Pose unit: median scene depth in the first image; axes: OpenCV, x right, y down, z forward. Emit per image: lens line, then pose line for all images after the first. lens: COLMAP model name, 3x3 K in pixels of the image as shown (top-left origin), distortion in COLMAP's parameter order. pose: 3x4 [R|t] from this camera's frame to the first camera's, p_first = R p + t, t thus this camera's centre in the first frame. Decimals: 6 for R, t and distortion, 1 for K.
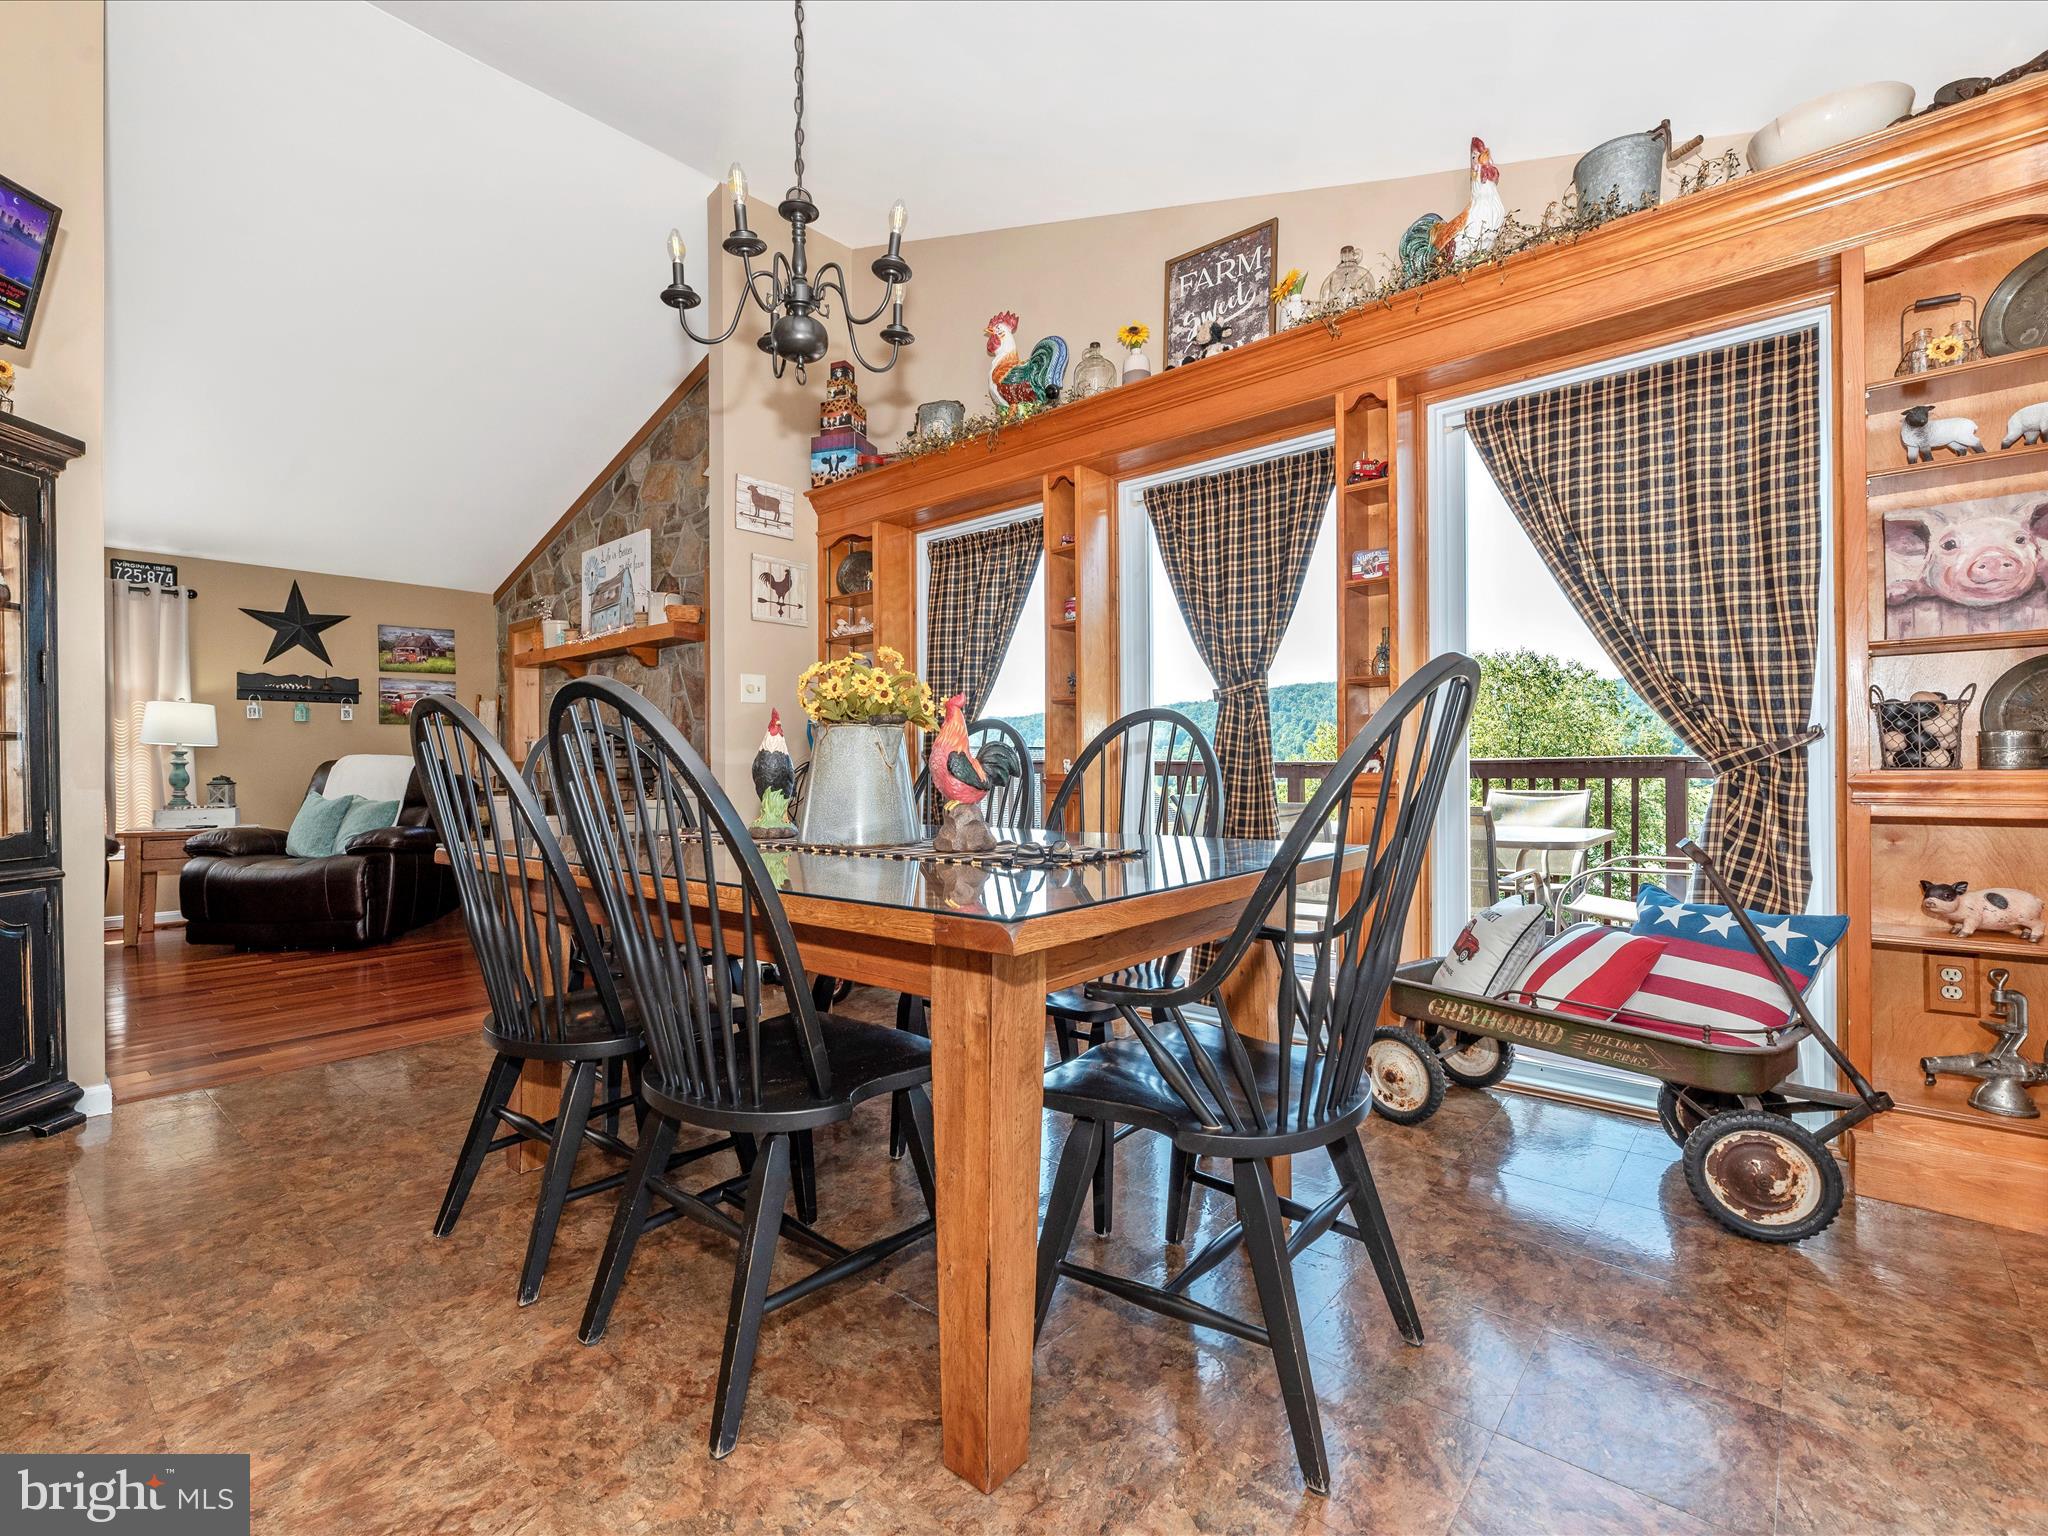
lens RADIAL K [[924.1, 0, 1034.1], [0, 924.1, 757.9], [0, 0, 1]] dist [-0.004730, -0.001480]
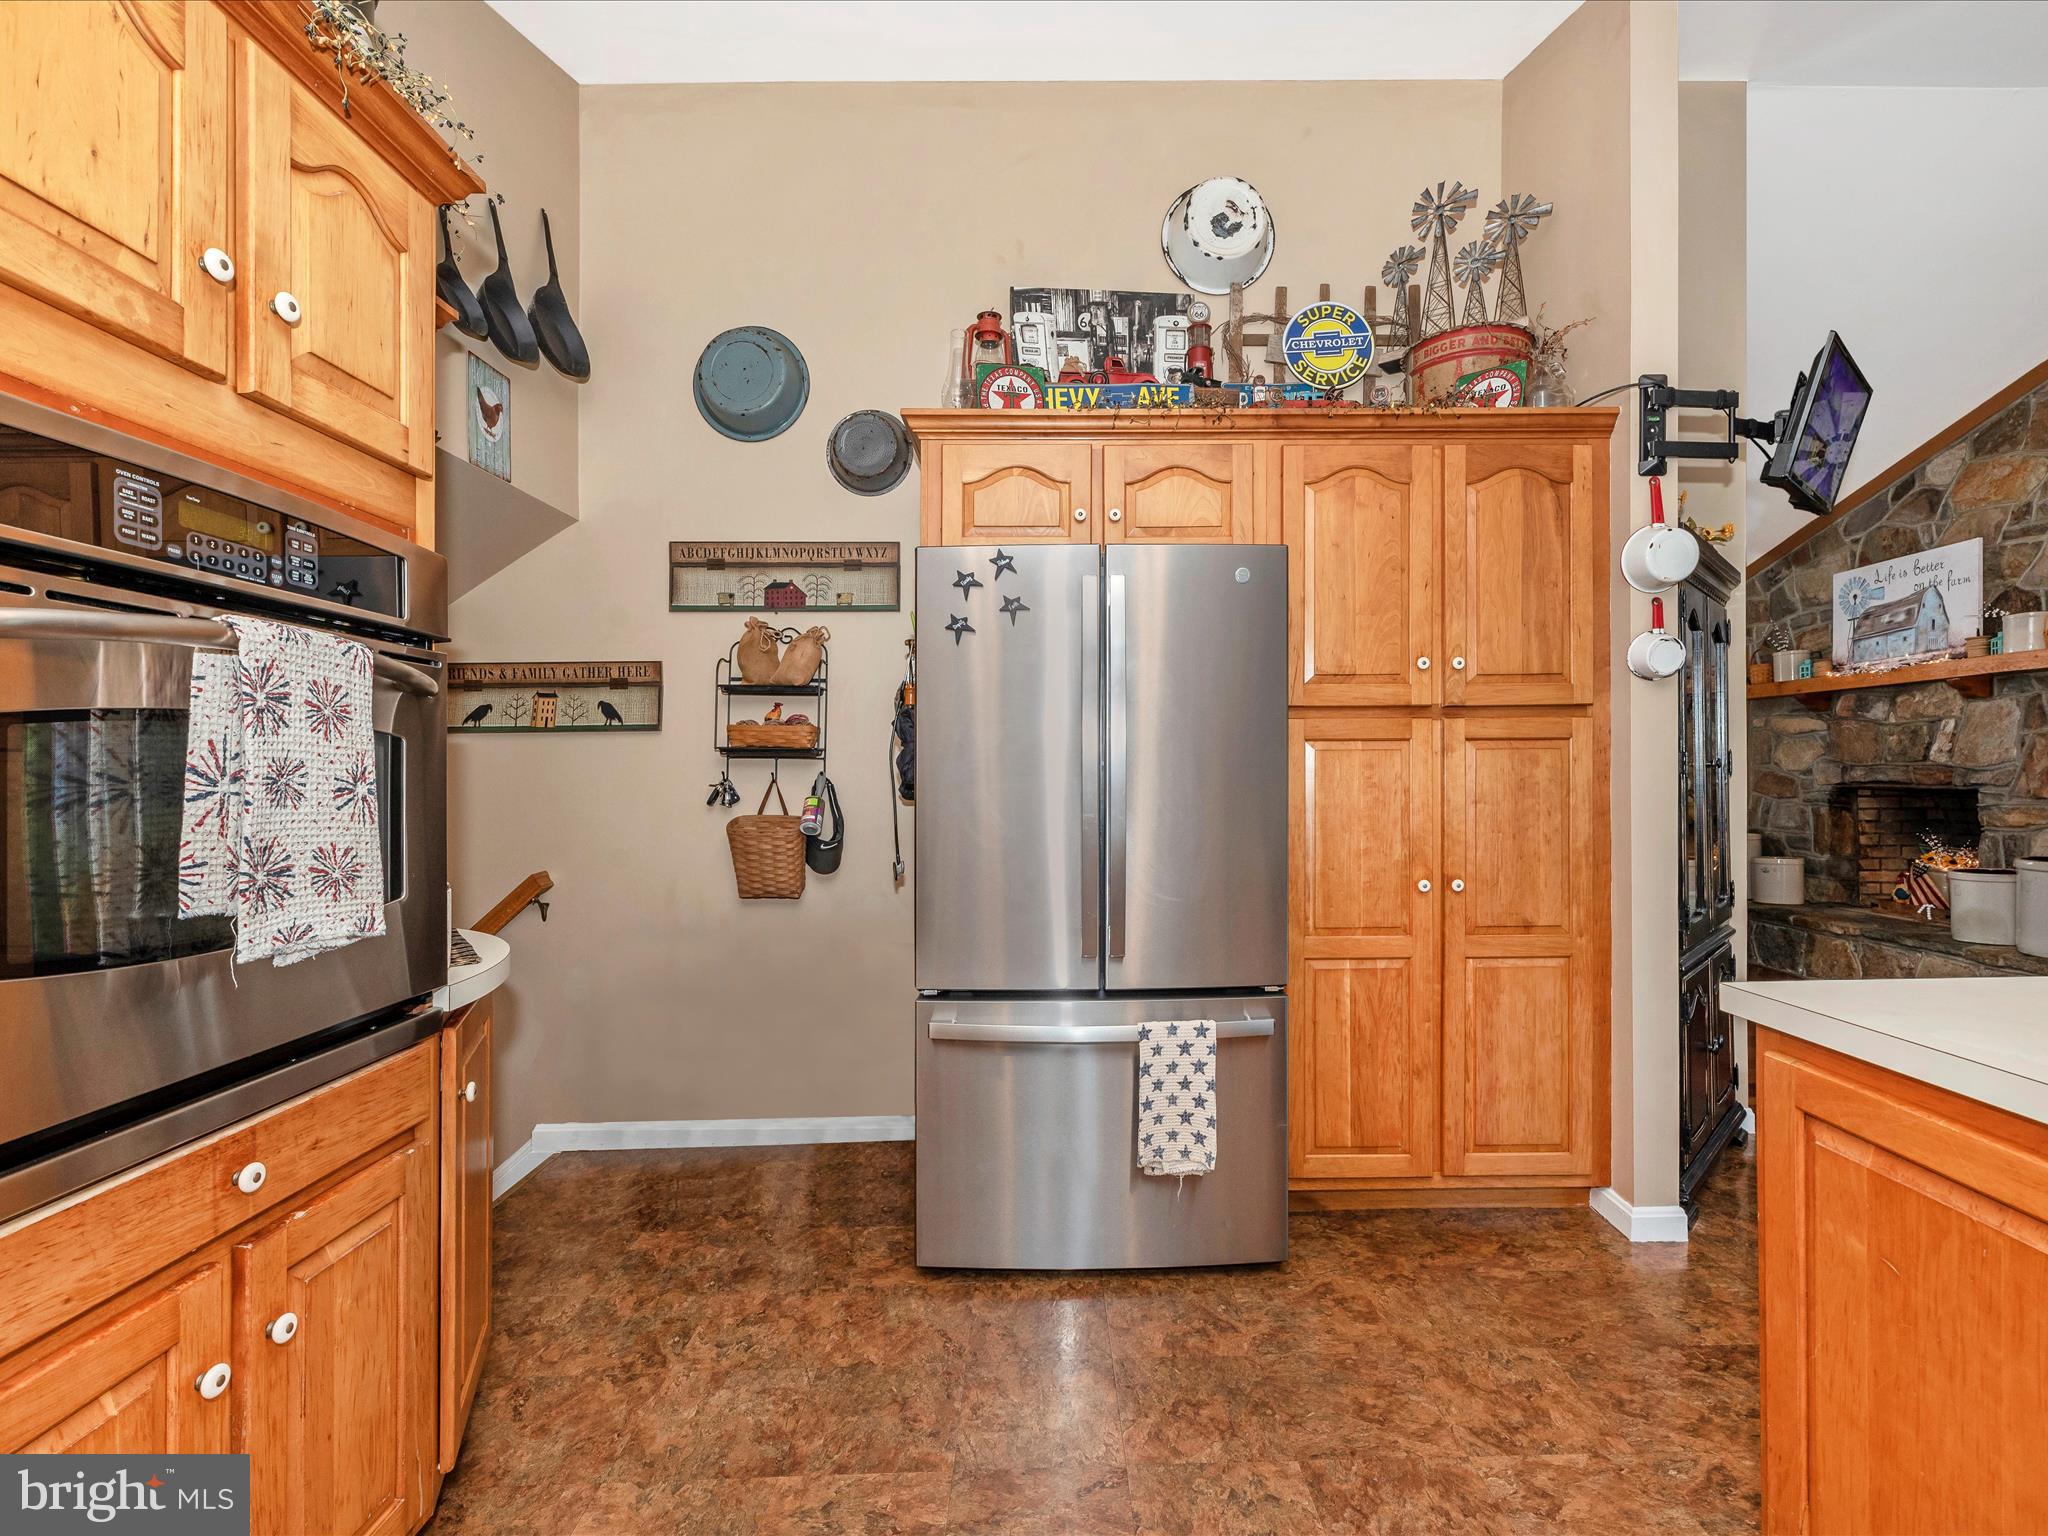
lens RADIAL K [[953.7, 0, 1026.1], [0, 953.7, 756.8], [0, 0, 1]] dist [-0.001258, -0.002604]
pose [[0.643848, -0.005760, -0.765131, -0.669227], [0.000754, 0.999976, -0.006893, -0.083713], [0.765153, 0.003861, 0.643837, -0.526474]]
